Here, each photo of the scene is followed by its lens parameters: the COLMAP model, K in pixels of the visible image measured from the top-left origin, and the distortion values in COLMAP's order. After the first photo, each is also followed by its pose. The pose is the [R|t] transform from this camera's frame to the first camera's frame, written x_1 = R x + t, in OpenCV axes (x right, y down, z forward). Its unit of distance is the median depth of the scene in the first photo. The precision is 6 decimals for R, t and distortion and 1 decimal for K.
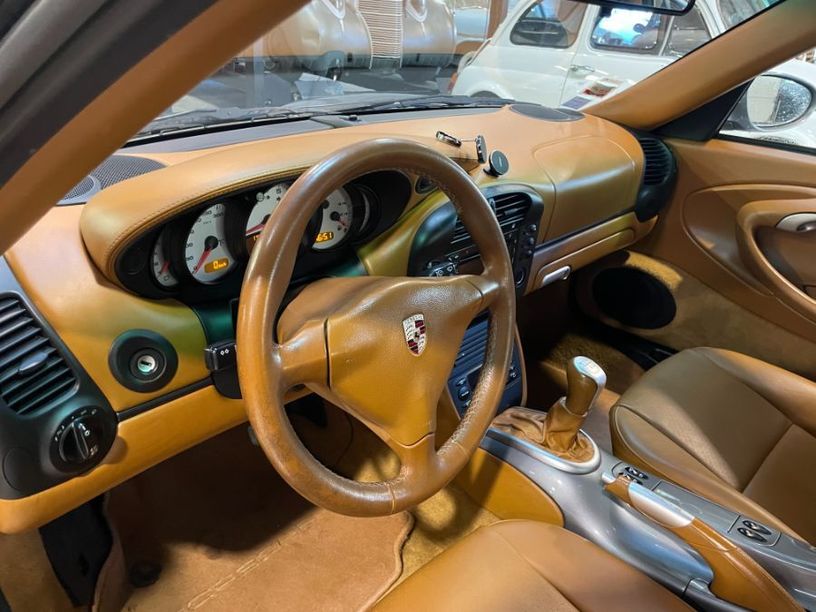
lens RADIAL K [[621.2, 0, 415.0], [0, 621.2, 301.1], [0, 0, 1]] dist [0.101147, -0.136444]
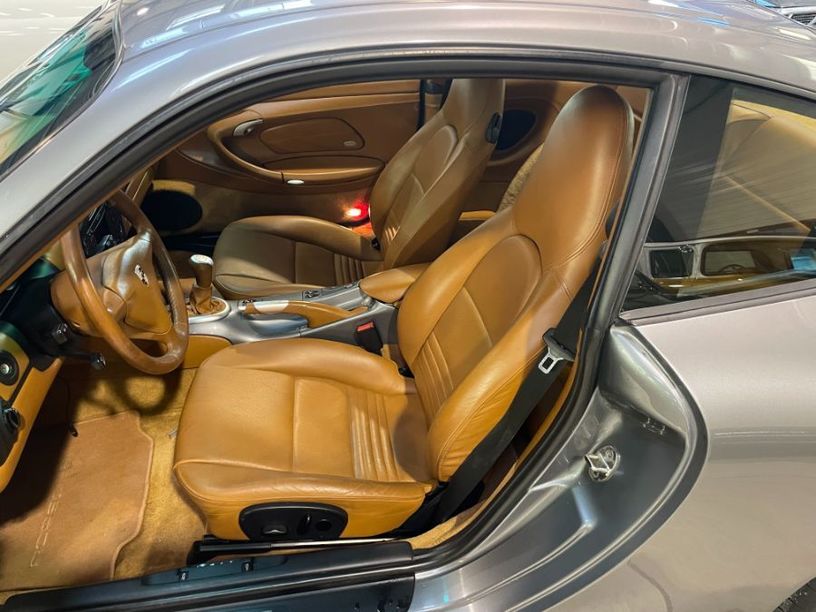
lens RADIAL K [[621.2, 0, 415.0], [0, 621.2, 301.1], [0, 0, 1]] dist [0.101147, -0.136444]
pose [[0.604744, -0.489229, 0.628442, -0.459898], [0.374850, 0.871063, 0.317390, -0.108896], [-0.702690, 0.043632, 0.710157, -0.564443]]
